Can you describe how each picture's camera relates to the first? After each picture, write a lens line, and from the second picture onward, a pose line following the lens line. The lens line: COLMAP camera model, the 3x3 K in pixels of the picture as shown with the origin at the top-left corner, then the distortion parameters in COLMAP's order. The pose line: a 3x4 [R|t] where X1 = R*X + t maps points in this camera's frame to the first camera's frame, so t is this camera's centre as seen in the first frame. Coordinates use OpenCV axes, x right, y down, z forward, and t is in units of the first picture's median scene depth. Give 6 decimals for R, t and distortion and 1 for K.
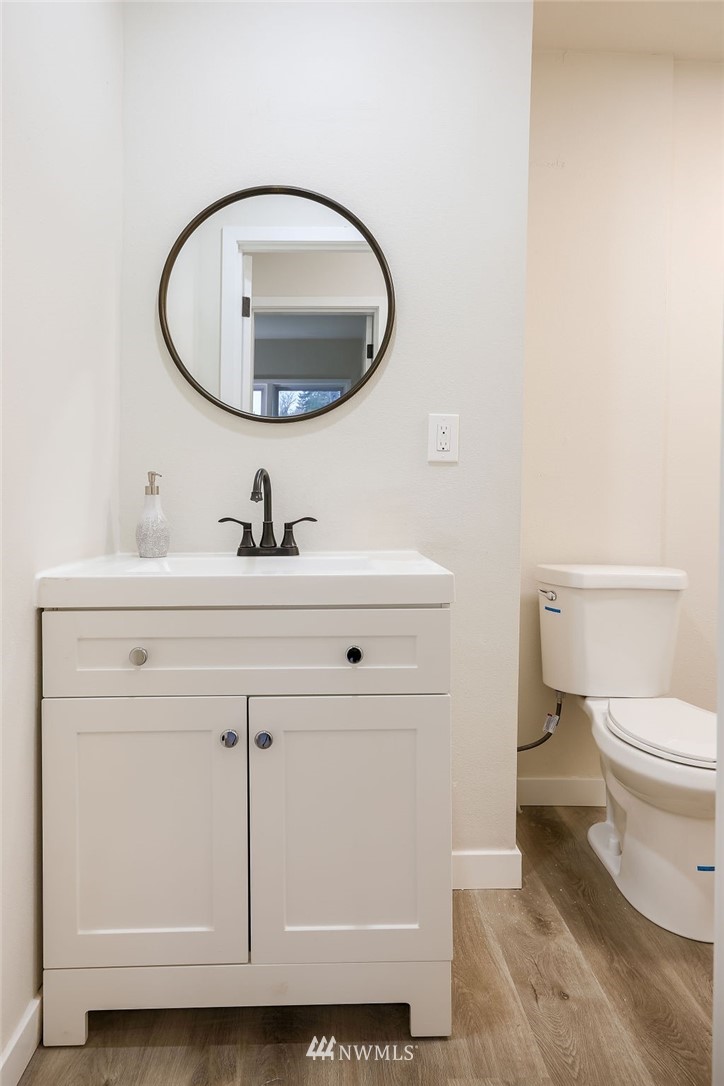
lens RADIAL K [[611.9, 0, 362.0], [0, 611.9, 543.0], [0, 0, 1]] dist [-0.001295, -0.000374]
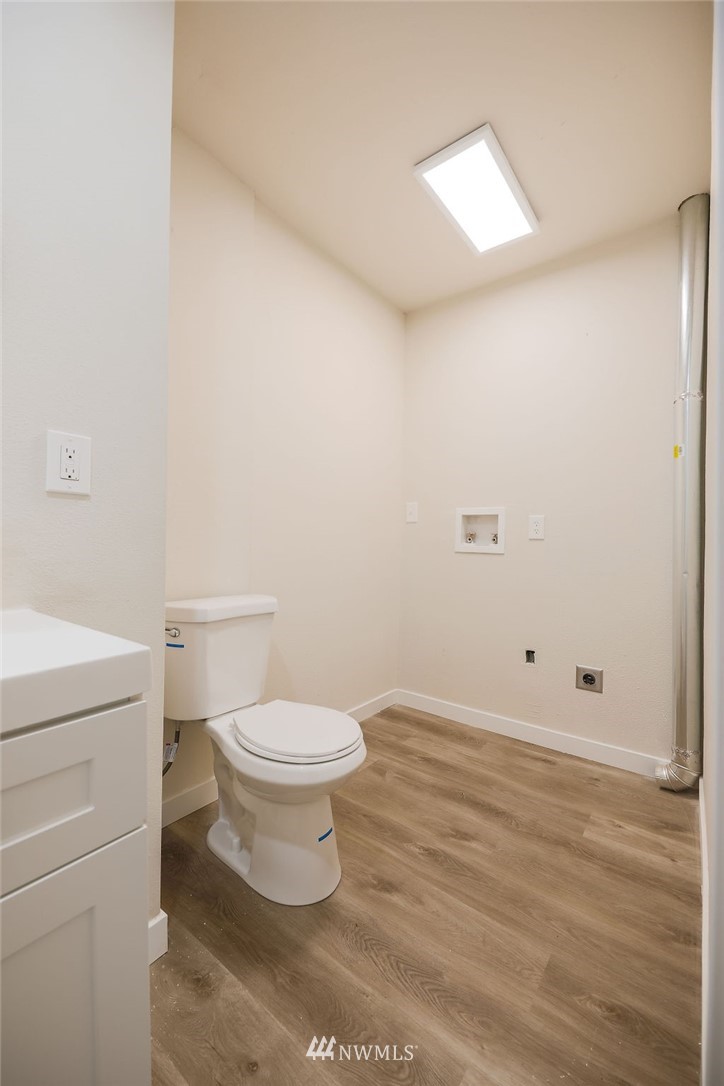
lens RADIAL K [[429.4, 0, 362.9], [0, 429.4, 550.7], [0, 0, 1]] dist [0.016759, -0.010686]
pose [[0.658613, -0.013972, 0.752352, -0.035965], [0.050255, 0.998412, -0.025452, -0.022159], [-0.750801, 0.054572, 0.658270, 0.313376]]
